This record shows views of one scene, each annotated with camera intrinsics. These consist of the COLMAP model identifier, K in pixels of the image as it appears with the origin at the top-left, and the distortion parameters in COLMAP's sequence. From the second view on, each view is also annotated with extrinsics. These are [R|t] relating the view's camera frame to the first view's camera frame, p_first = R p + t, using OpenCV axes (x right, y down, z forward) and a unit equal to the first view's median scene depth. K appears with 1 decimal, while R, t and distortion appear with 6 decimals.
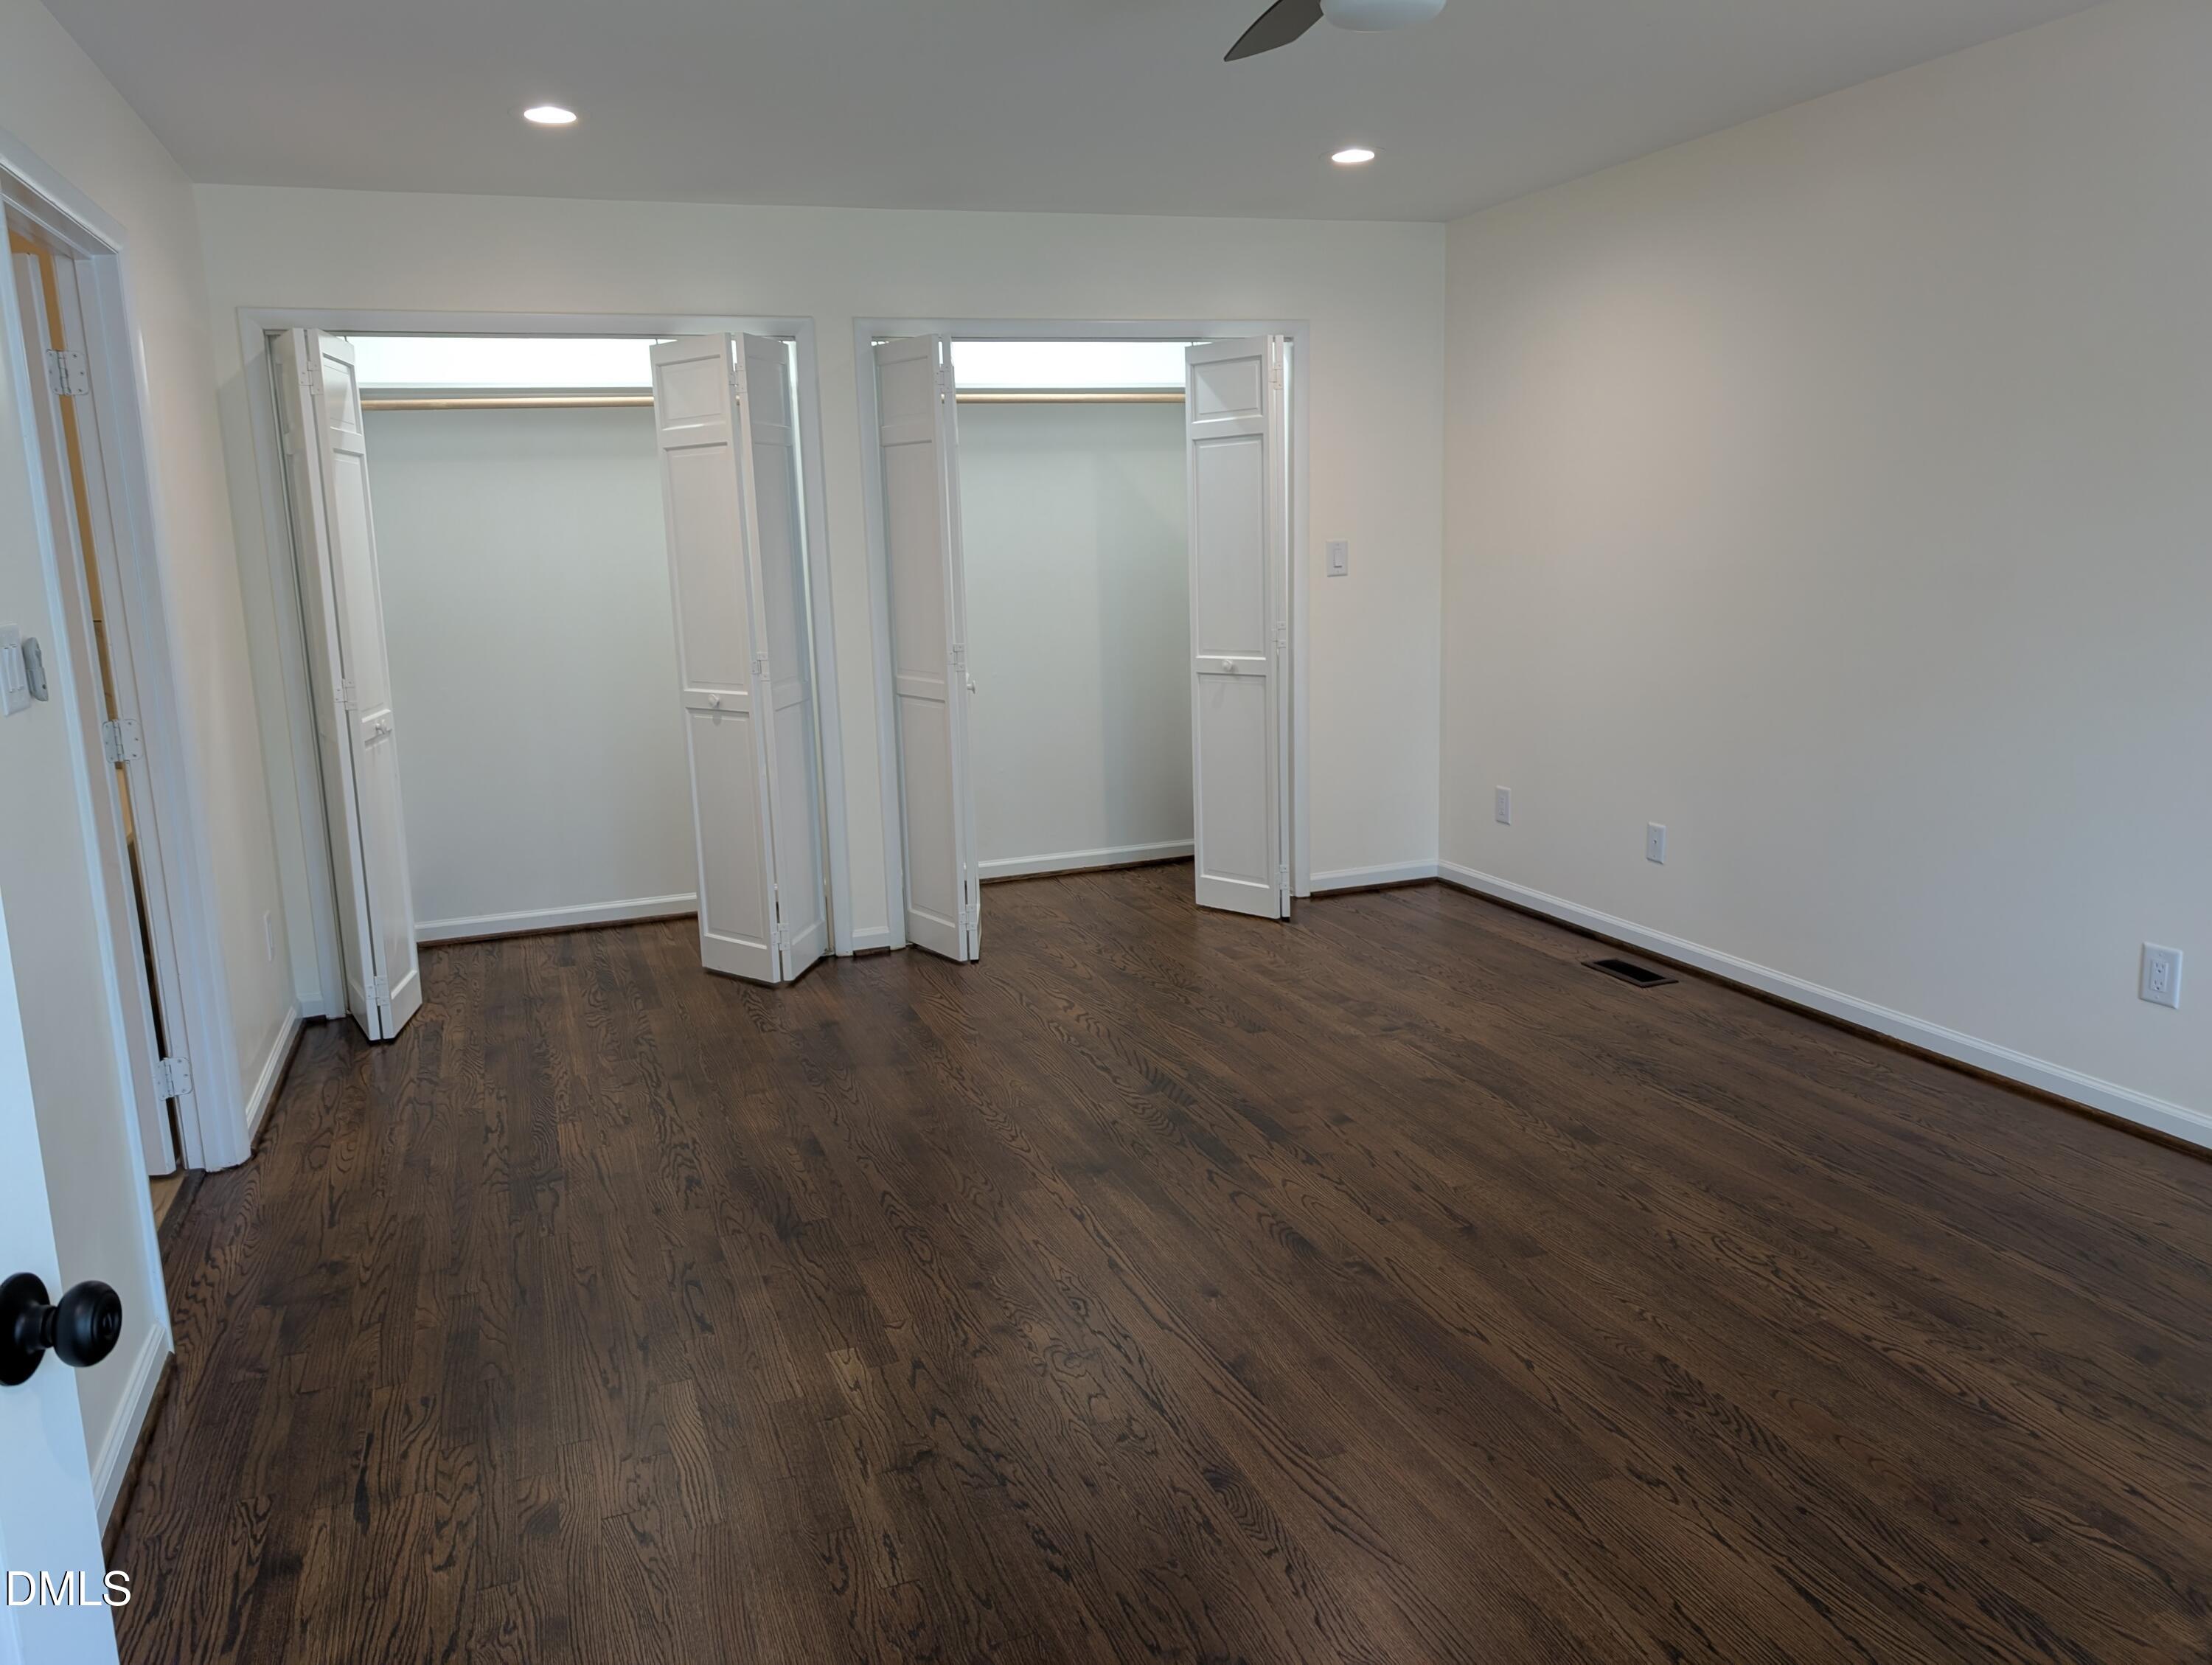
lens RADIAL K [[1597.9, 0, 1105.3], [0, 1597.9, 815.5], [0, 0, 1]] dist [0.035155, -0.024506]
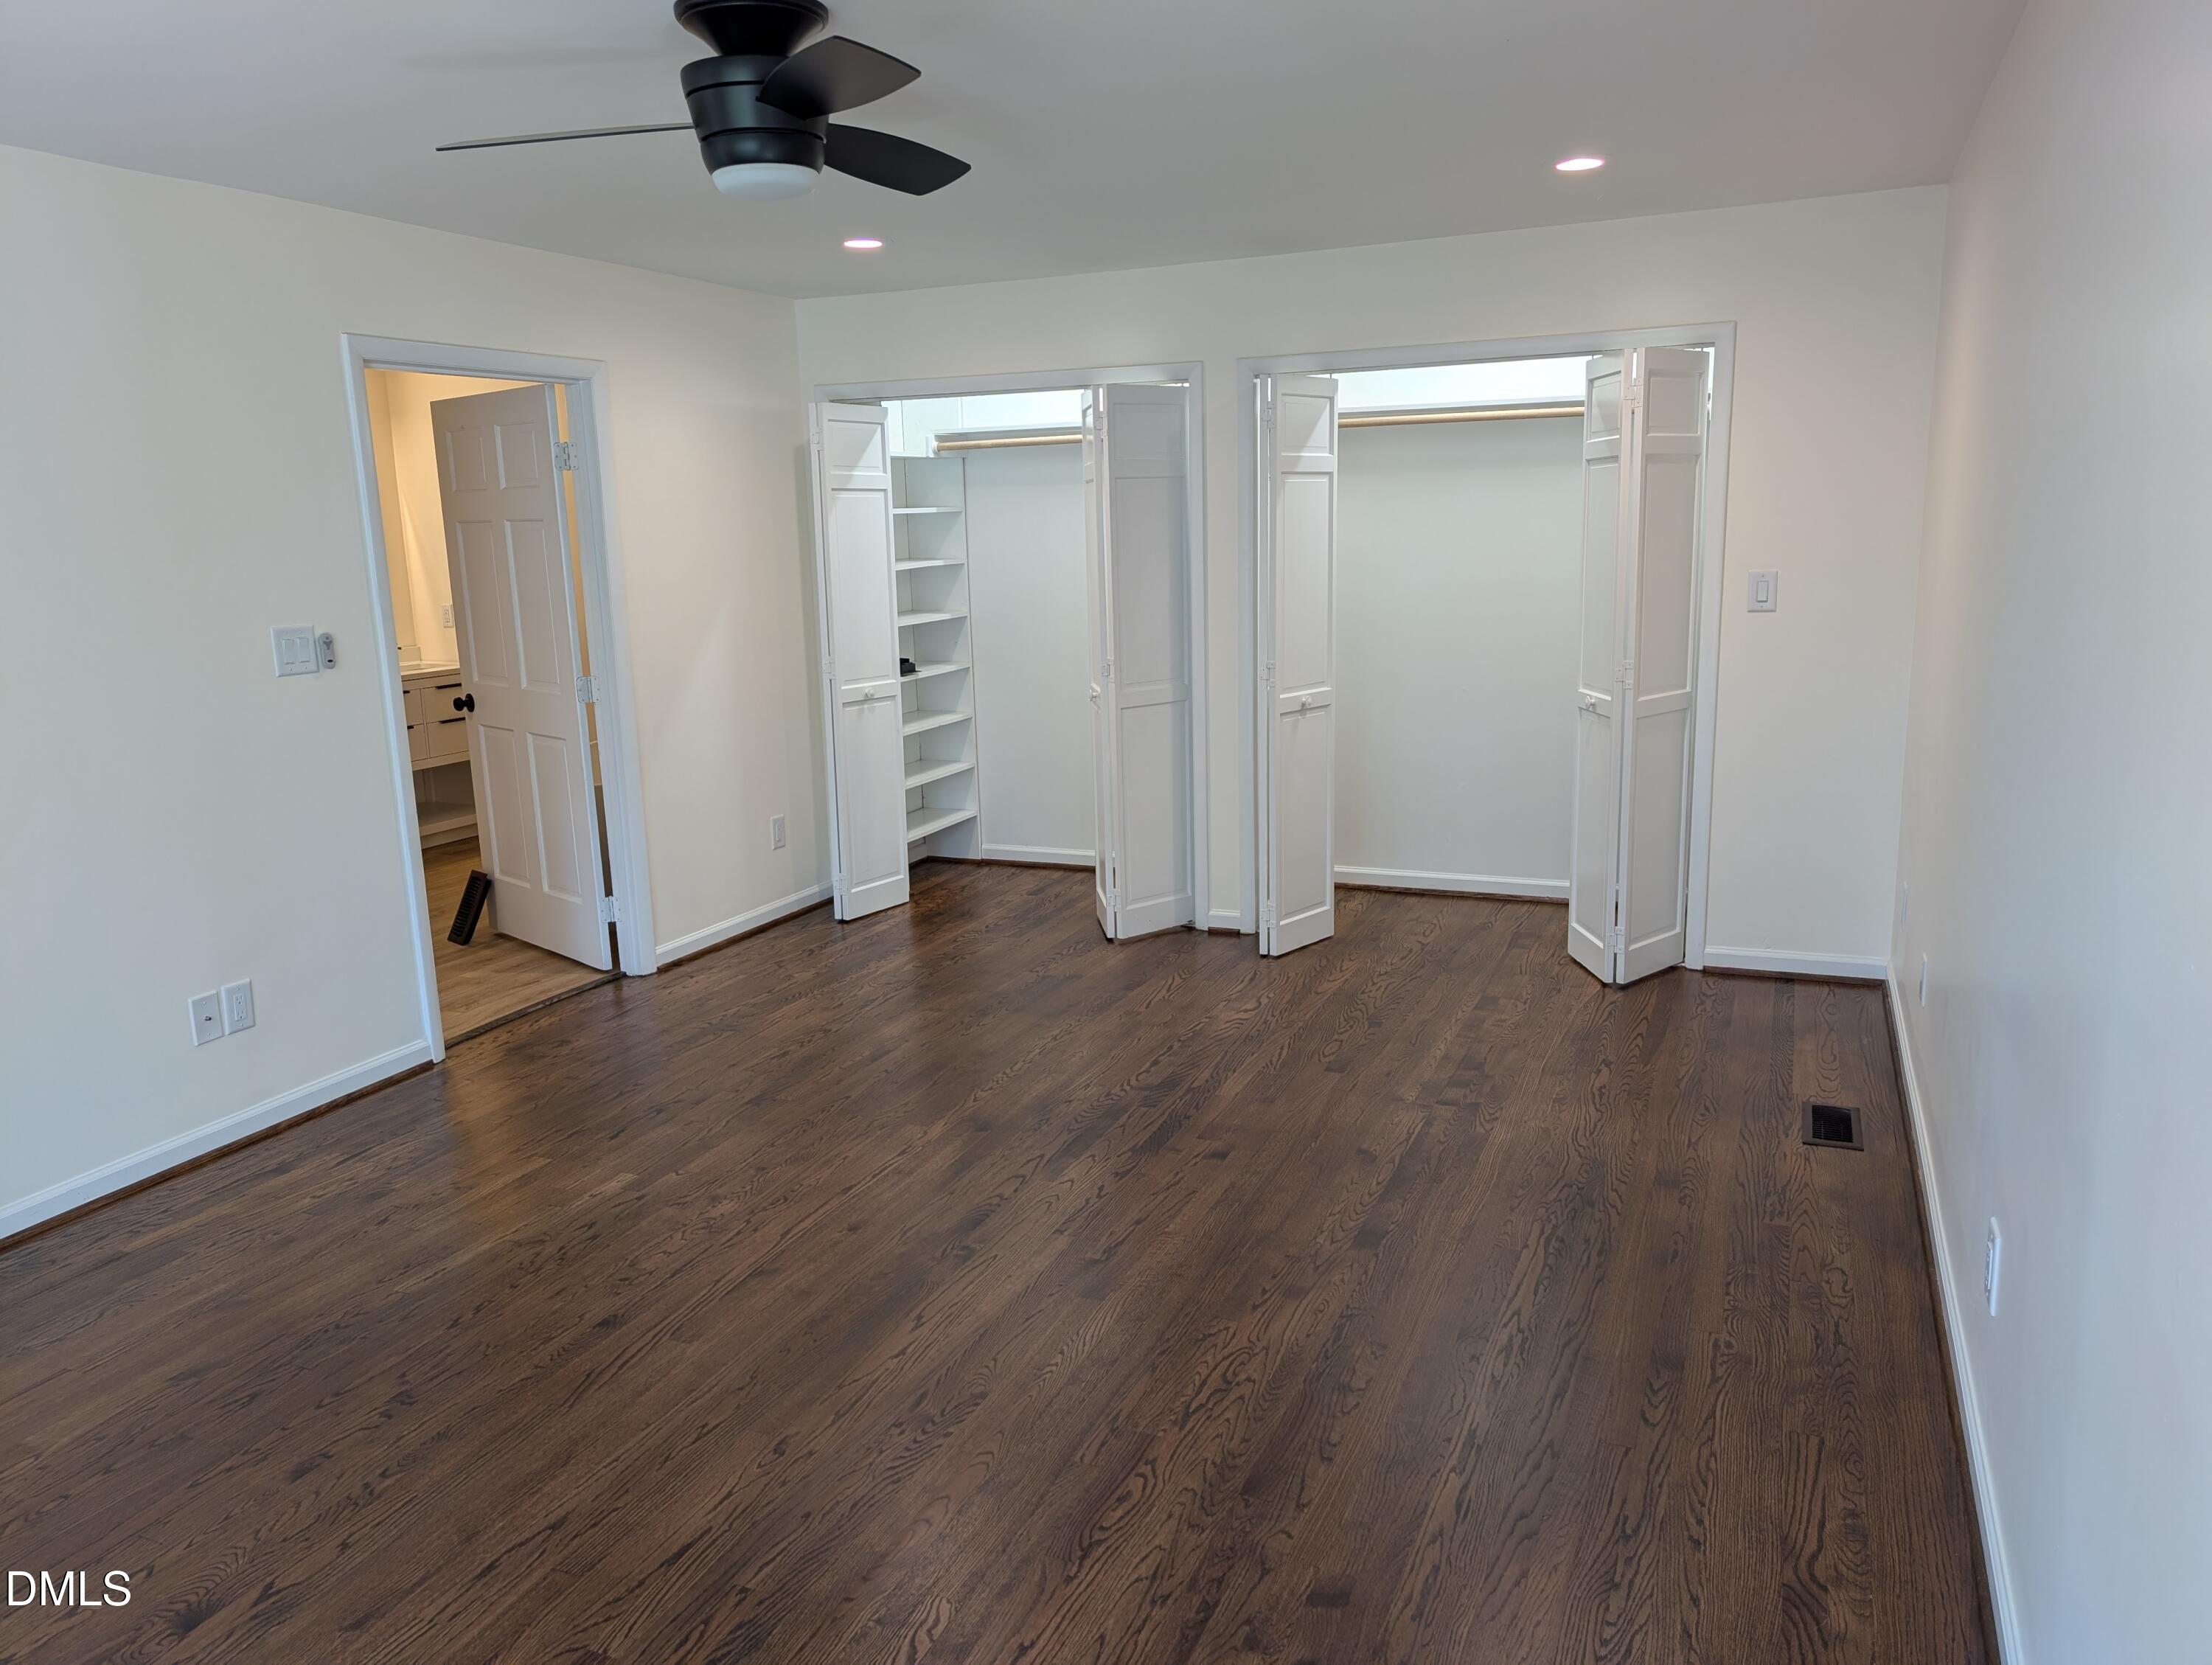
lens RADIAL K [[1597.9, 0, 1108.3], [0, 1597.9, 838.4], [0, 0, 1]] dist [0.035155, -0.024506]
pose [[0.720803, 0.150021, -0.676710, 0.668784], [-0.122562, 0.988499, 0.088594, -0.083453], [0.682218, 0.019080, 0.730899, 0.168197]]
